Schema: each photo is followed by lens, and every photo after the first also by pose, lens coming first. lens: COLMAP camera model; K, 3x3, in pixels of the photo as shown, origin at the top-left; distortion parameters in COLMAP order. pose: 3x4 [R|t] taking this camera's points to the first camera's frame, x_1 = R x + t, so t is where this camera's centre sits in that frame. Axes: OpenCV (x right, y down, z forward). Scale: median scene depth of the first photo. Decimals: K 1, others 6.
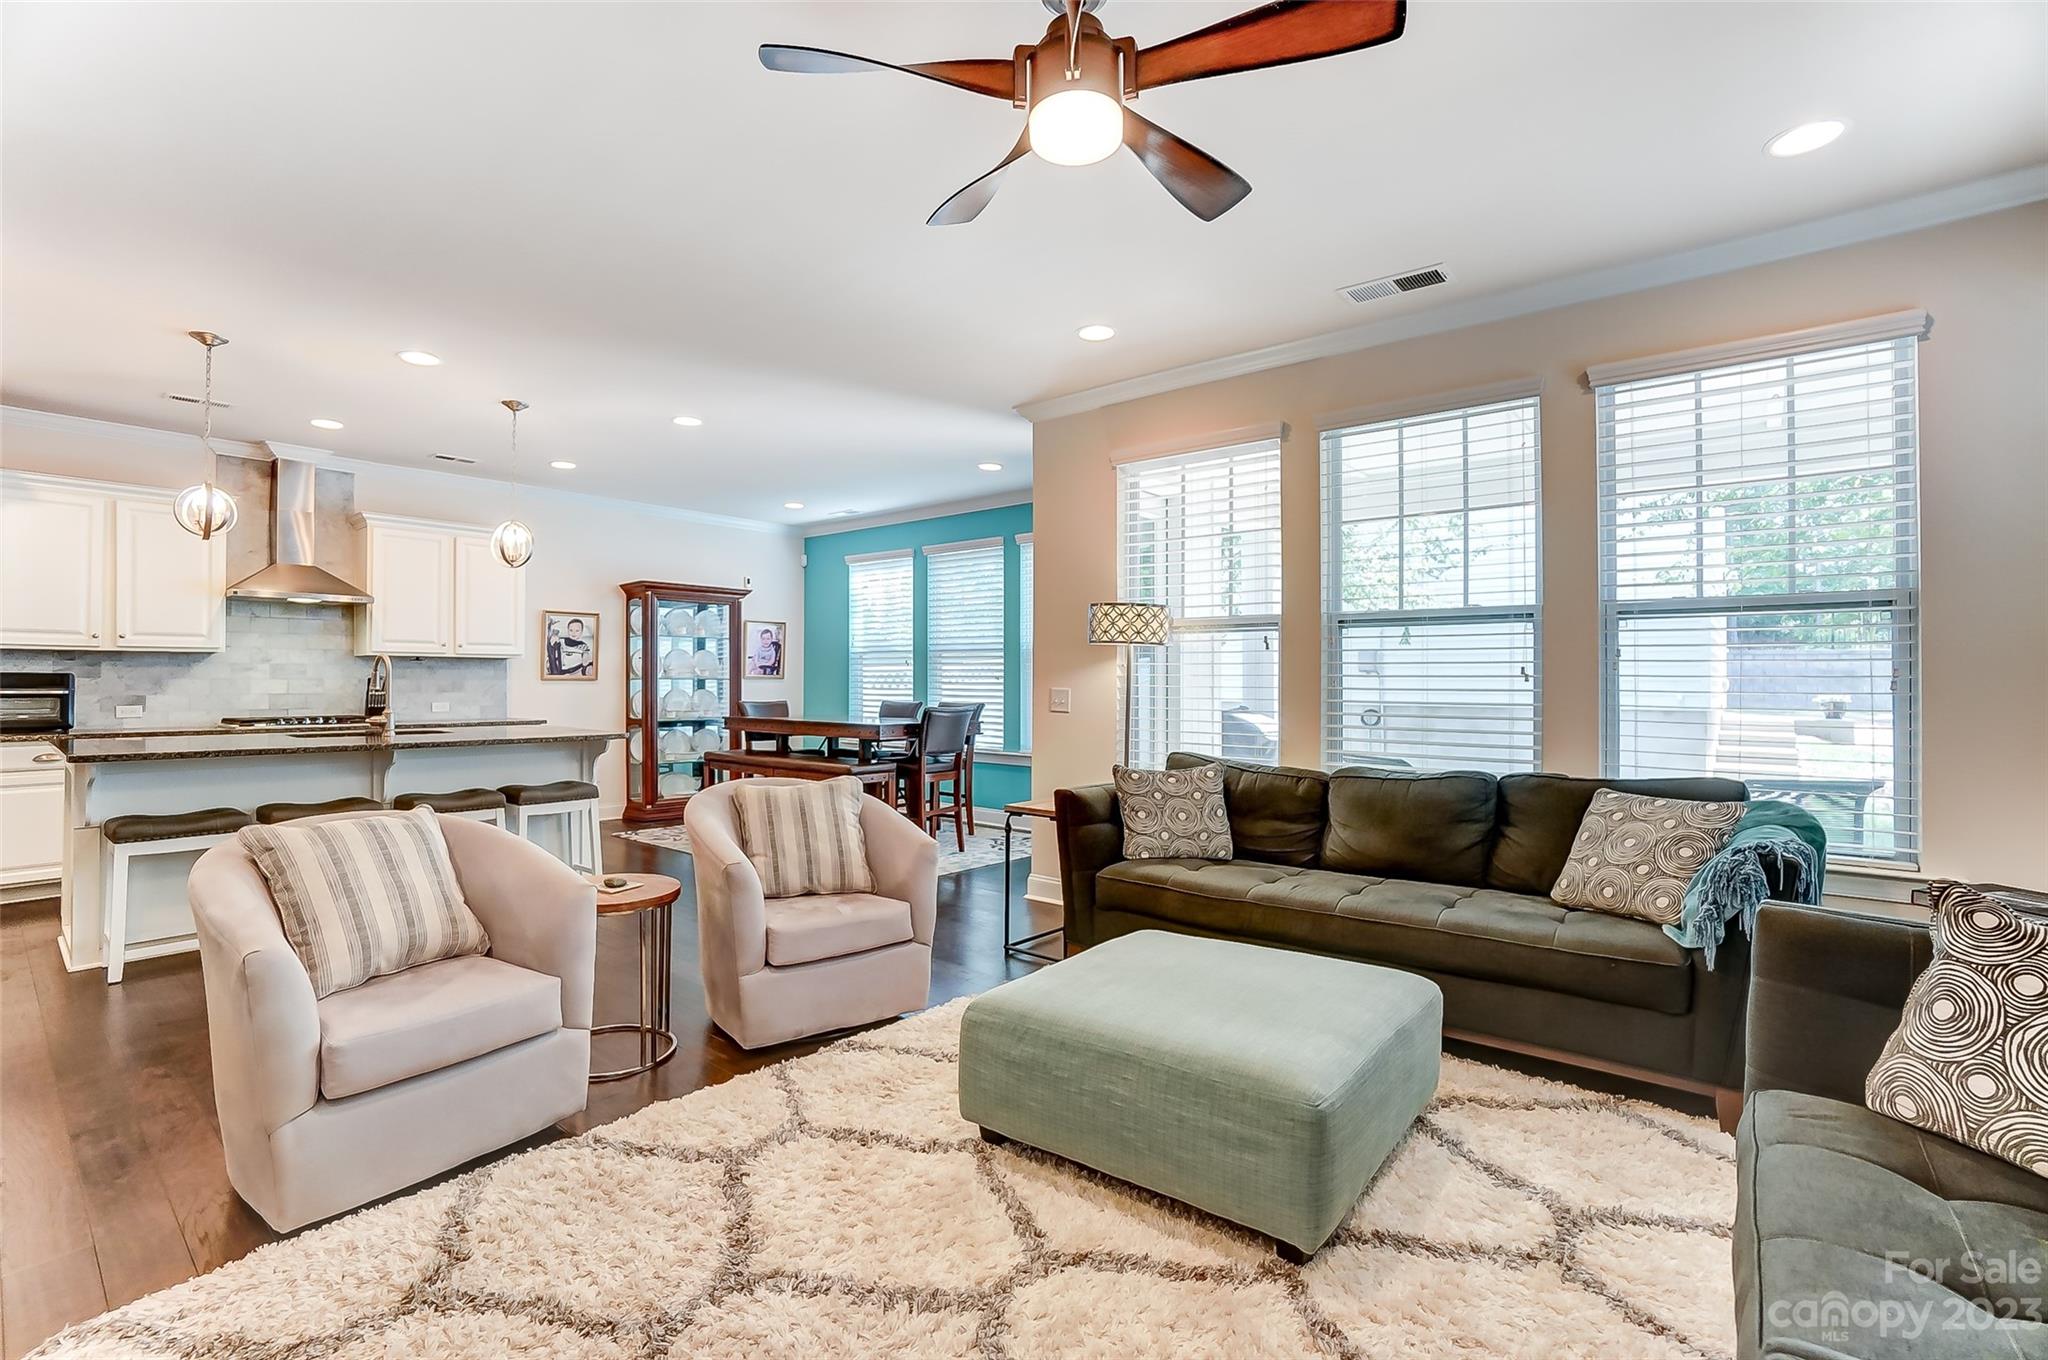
lens RADIAL K [[916.3, 0, 1012.0], [0, 916.3, 681.1], [0, 0, 1]] dist [-0.041721, 0.008025]
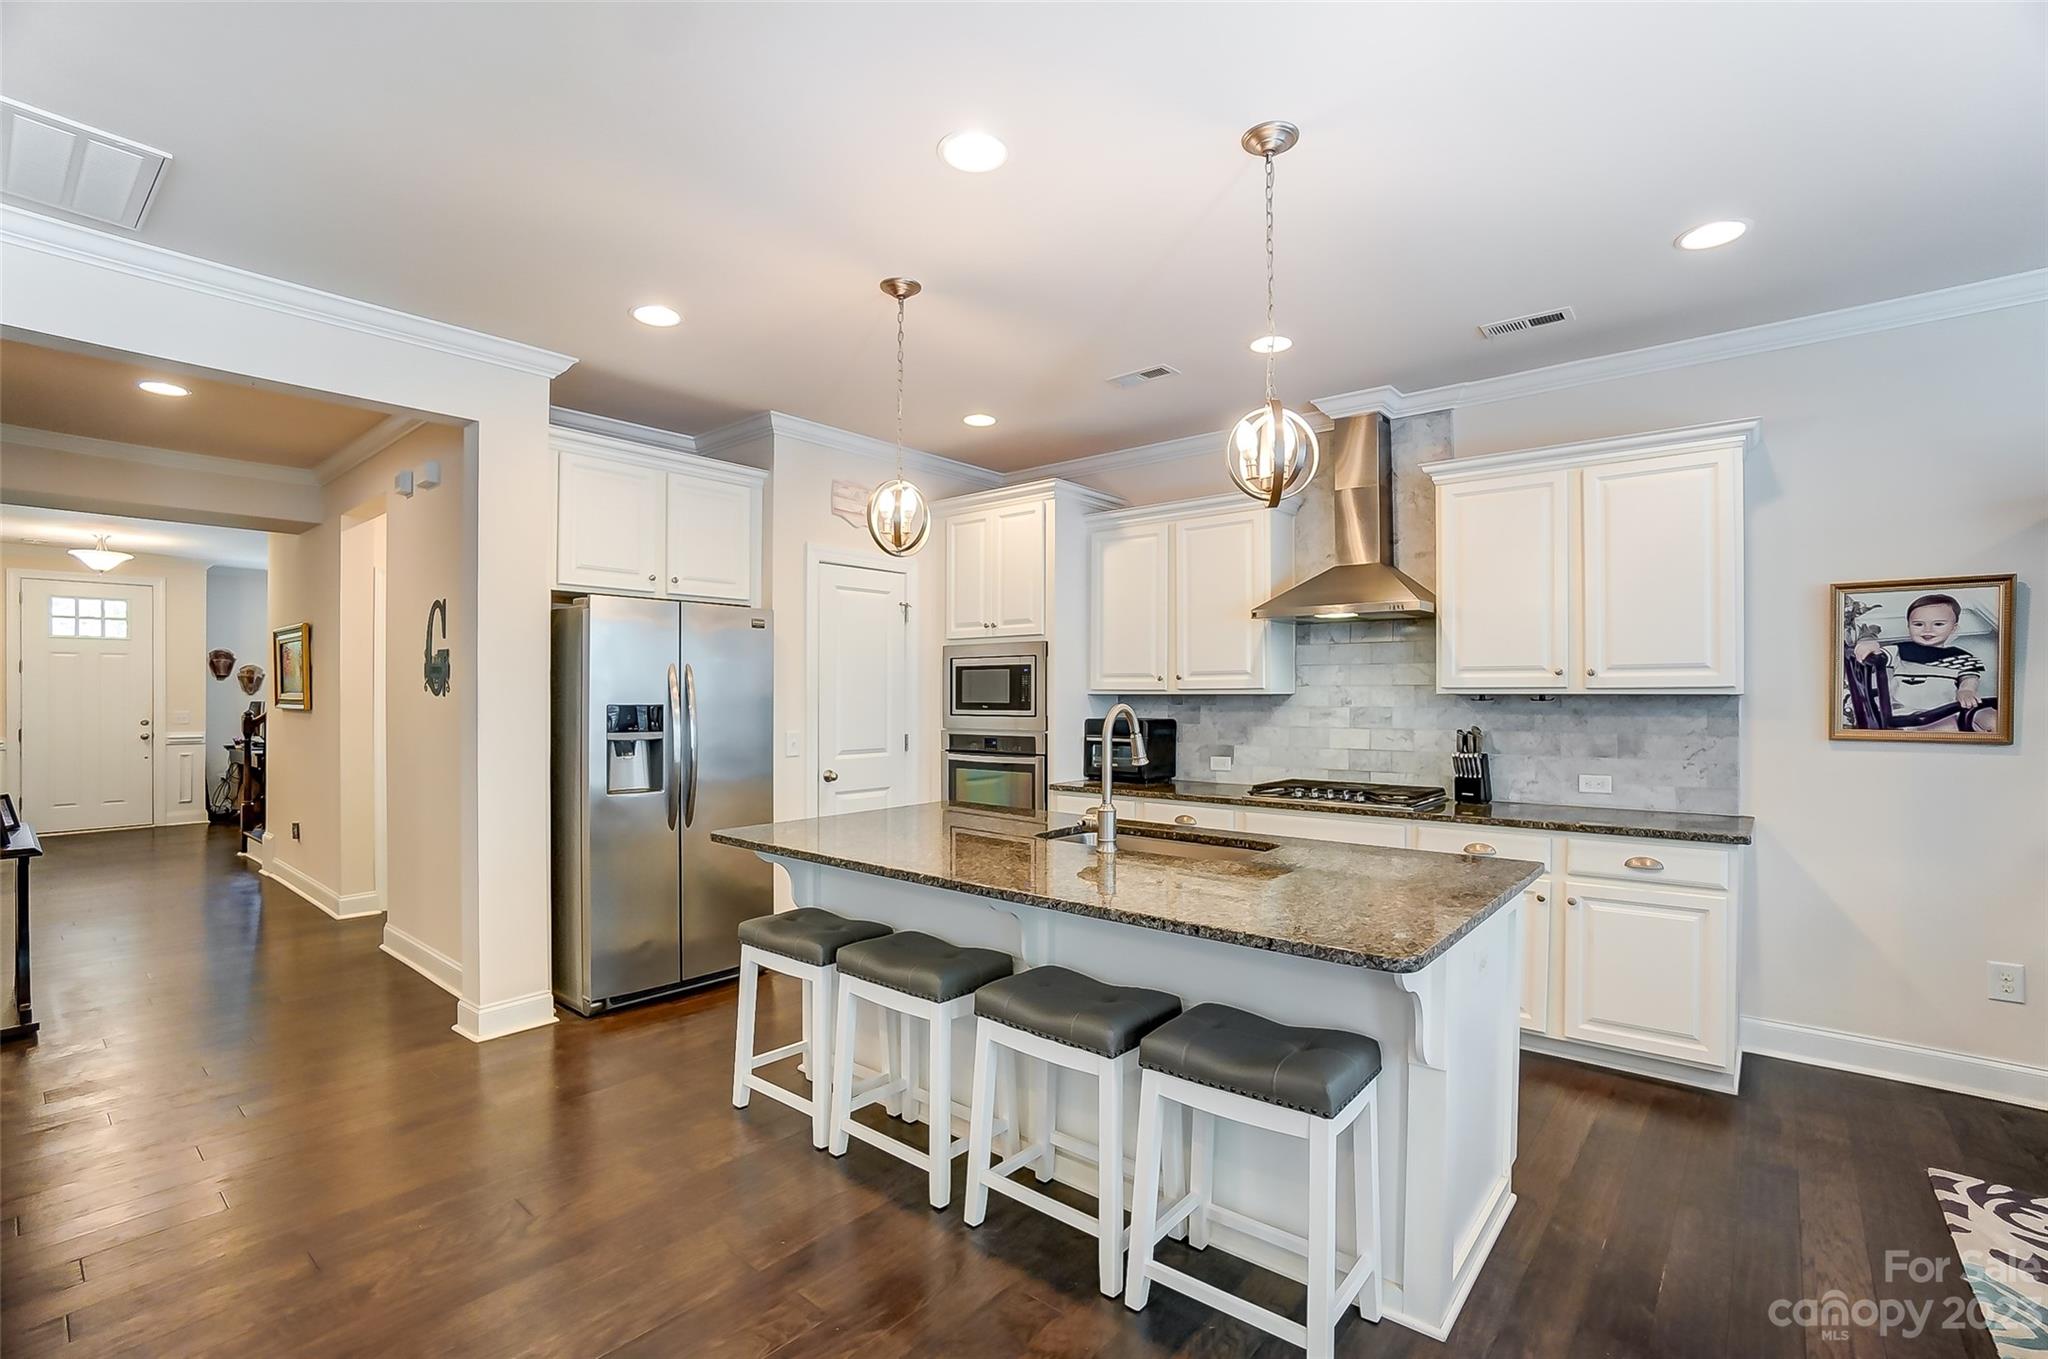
lens RADIAL K [[916.3, 0, 1021.3], [0, 916.3, 700.5], [0, 0, 1]] dist [-0.041721, 0.008025]
pose [[-0.002477, 0.000764, -0.999997, -0.097230], [-0.001884, 0.999998, 0.000769, -0.026842], [0.999995, 0.001886, -0.002476, 0.787028]]
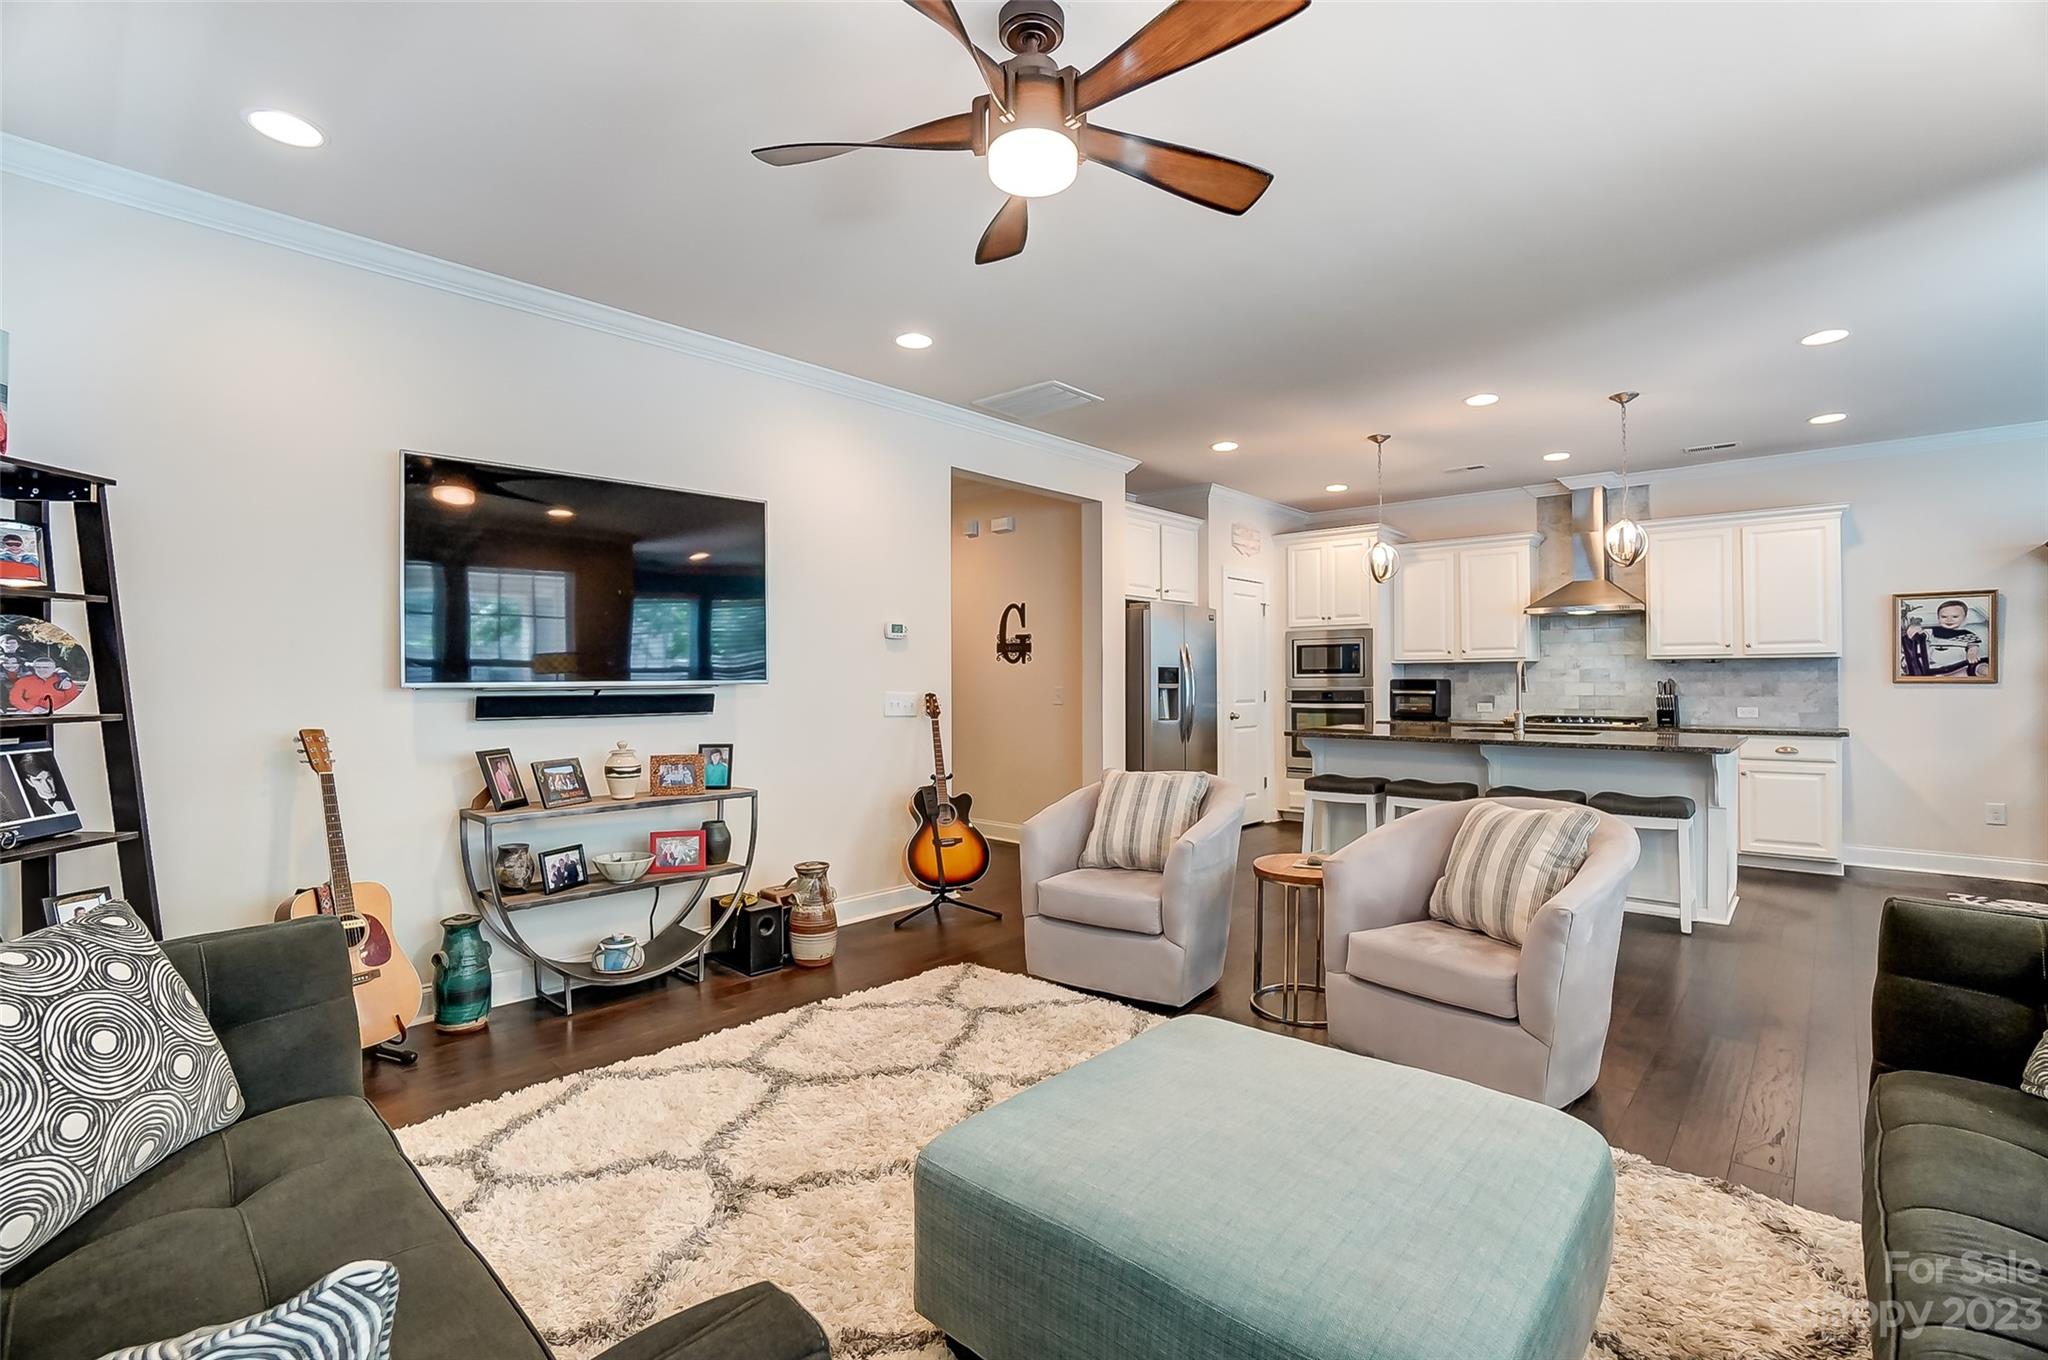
lens RADIAL K [[916.3, 0, 1013.7], [0, 916.3, 679.7], [0, 0, 1]] dist [-0.041721, 0.008025]
pose [[-0.050988, -0.005172, -0.998686, 0.387404], [0.001100, 0.999986, -0.005235, -0.000792], [0.998699, -0.001365, -0.050982, 0.357595]]
